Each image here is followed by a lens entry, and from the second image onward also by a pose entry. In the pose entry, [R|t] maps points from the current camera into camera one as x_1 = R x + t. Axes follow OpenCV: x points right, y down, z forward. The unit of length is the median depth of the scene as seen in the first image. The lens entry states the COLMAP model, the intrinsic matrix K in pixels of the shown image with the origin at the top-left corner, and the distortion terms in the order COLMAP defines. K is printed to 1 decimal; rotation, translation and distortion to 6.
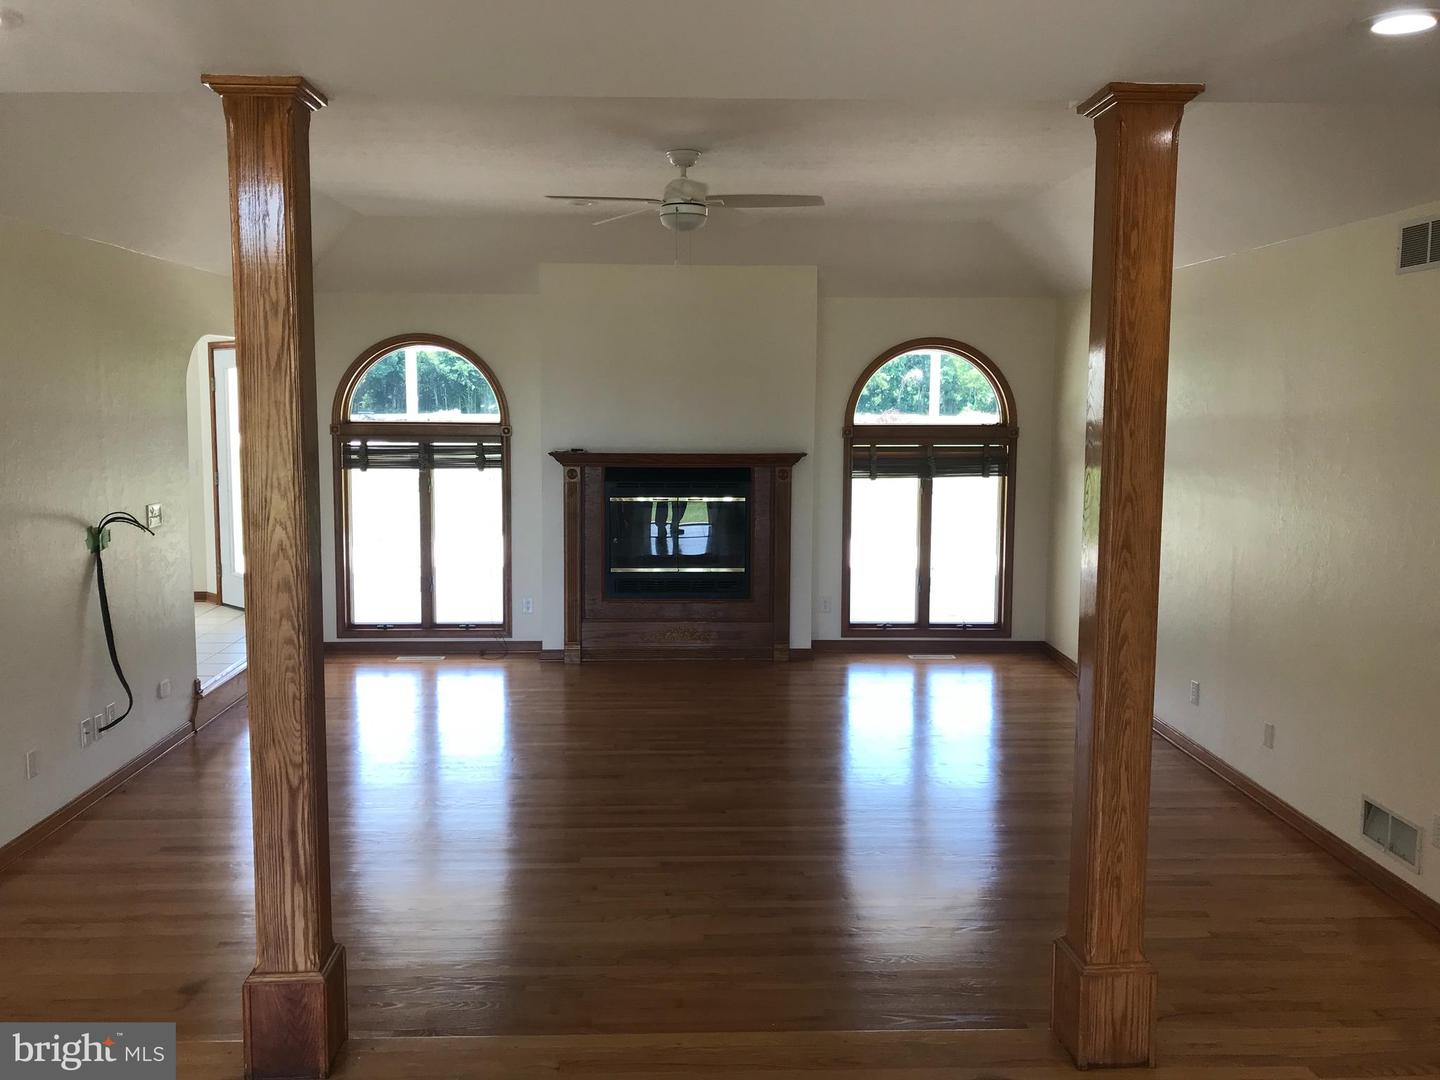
lens RADIAL K [[1178.0, 0, 721.7], [0, 1178.0, 537.2], [0, 0, 1]] dist [0.006335, 0.000531]
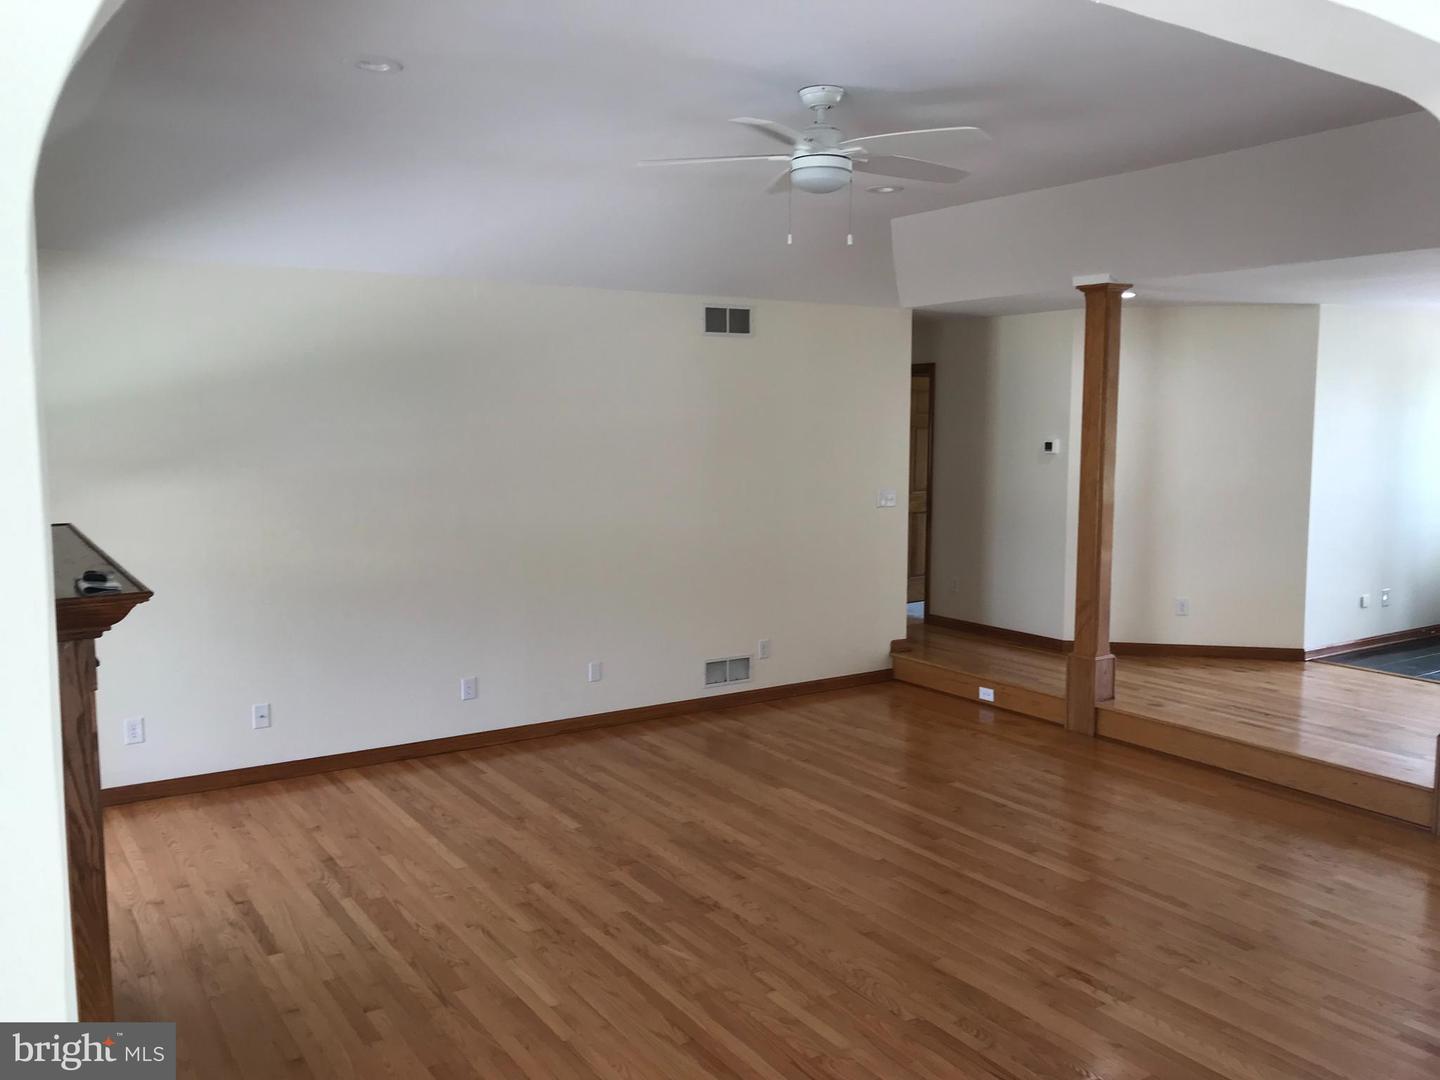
lens RADIAL K [[1178.0, 0, 721.9], [0, 1178.0, 541.6], [0, 0, 1]] dist [0.006335, 0.000531]
pose [[-0.512760, -0.096465, 0.853096, -0.778718], [0.093014, 0.981577, 0.166900, -0.198012], [-0.853479, 0.164929, -0.494340, 1.697261]]
